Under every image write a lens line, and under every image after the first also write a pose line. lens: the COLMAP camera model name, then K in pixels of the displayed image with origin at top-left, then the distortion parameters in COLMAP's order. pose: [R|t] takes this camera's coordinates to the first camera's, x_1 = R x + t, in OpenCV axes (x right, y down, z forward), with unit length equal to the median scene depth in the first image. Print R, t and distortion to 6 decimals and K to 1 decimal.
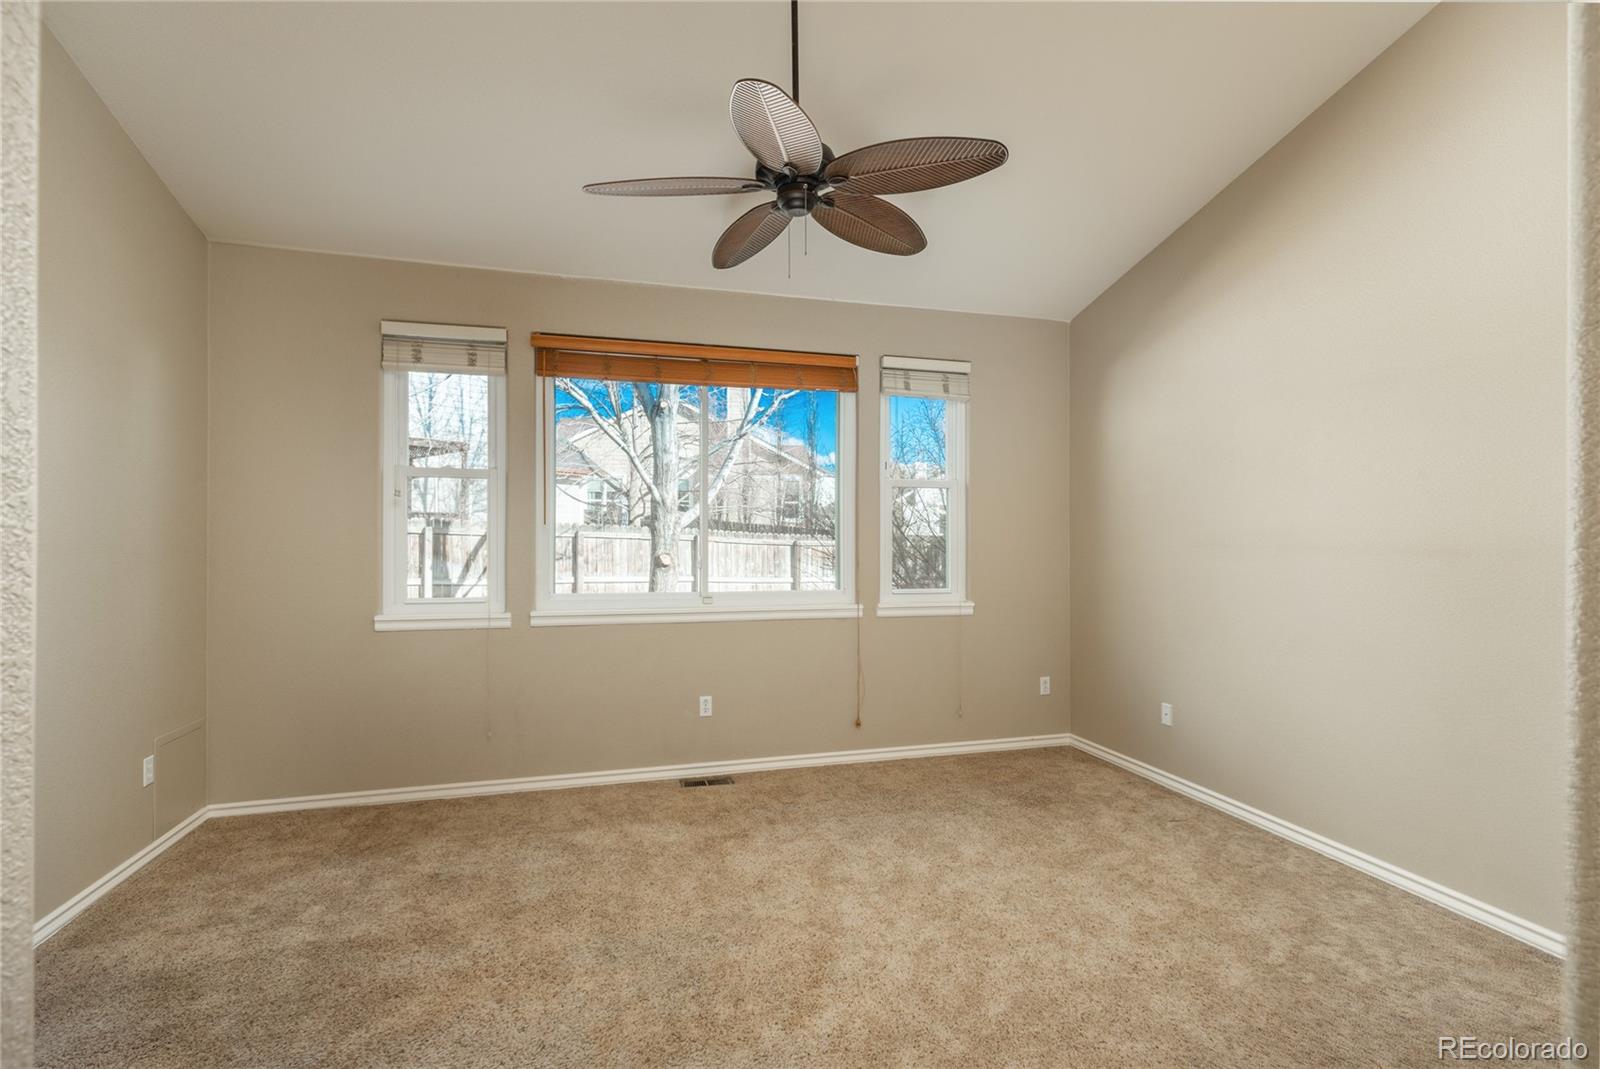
lens RADIAL K [[771.2, 0, 789.3], [0, 771.2, 537.9], [0, 0, 1]] dist [-0.001310, 0.000641]
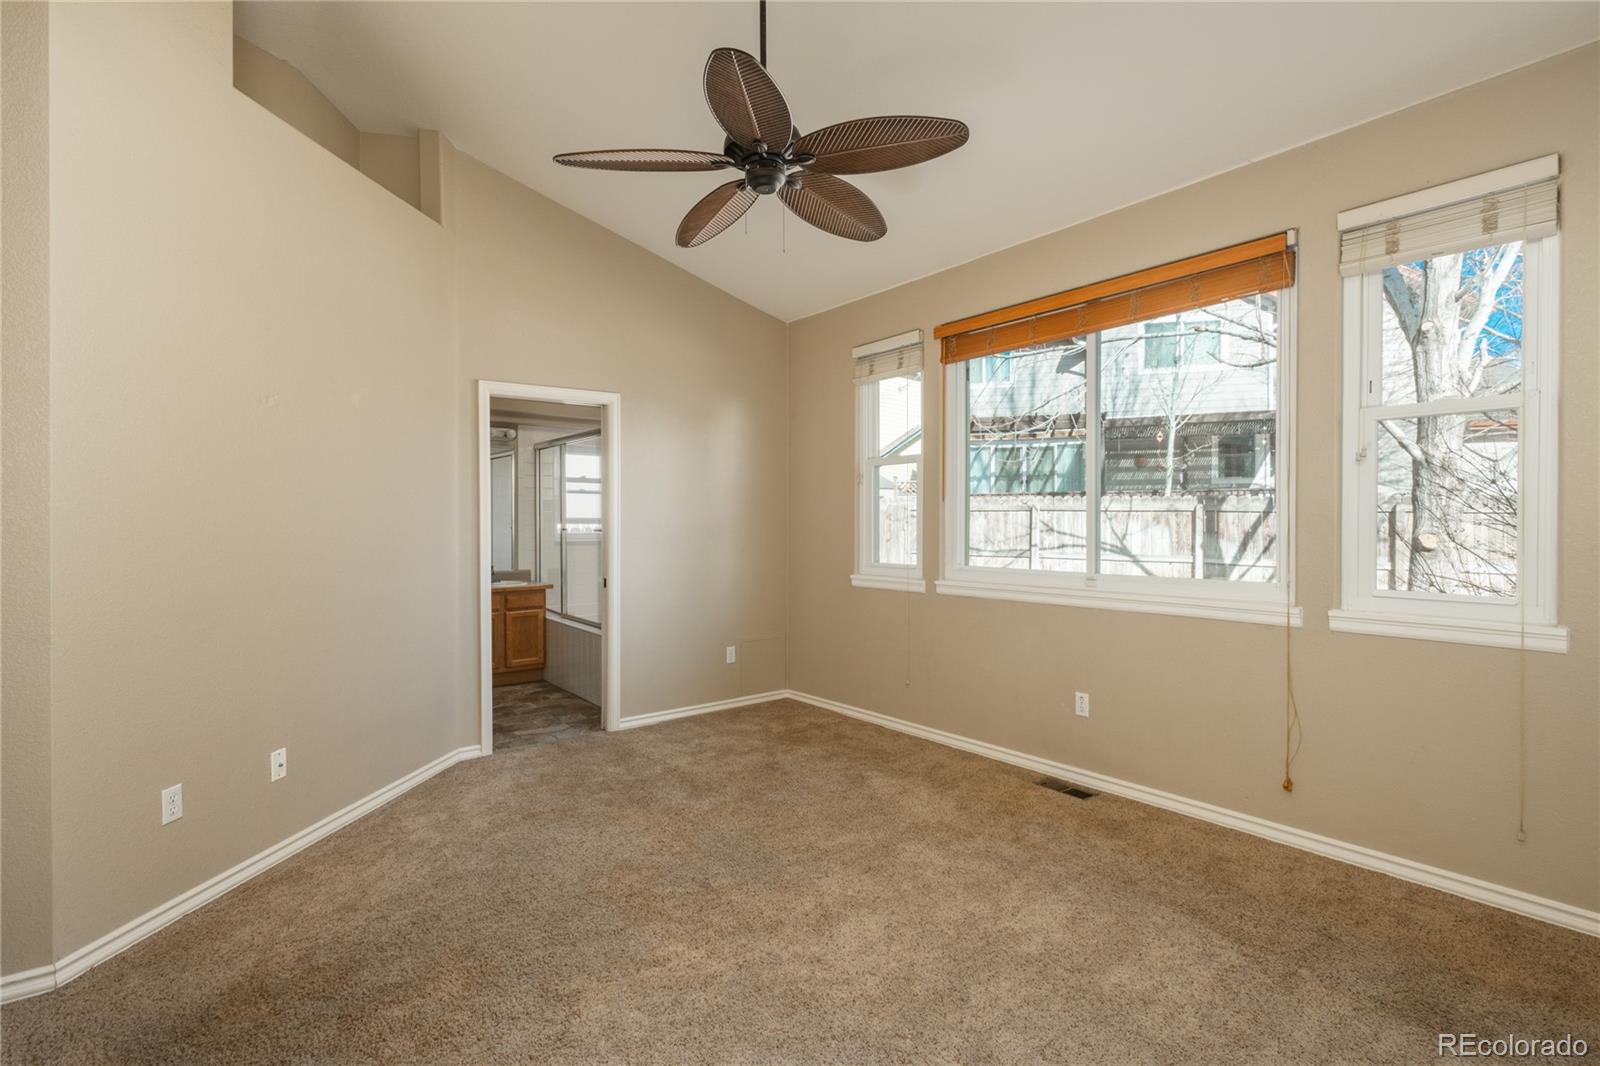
lens RADIAL K [[760.5, 0, 810.0], [0, 760.5, 523.1], [0, 0, 1]] dist [-0.001825, 0.000180]
pose [[0.373863, -0.002640, -0.927480, 0.575545], [0.008618, 0.999963, 0.000628, 0.011451], [0.927444, -0.008228, 0.373871, 0.402717]]
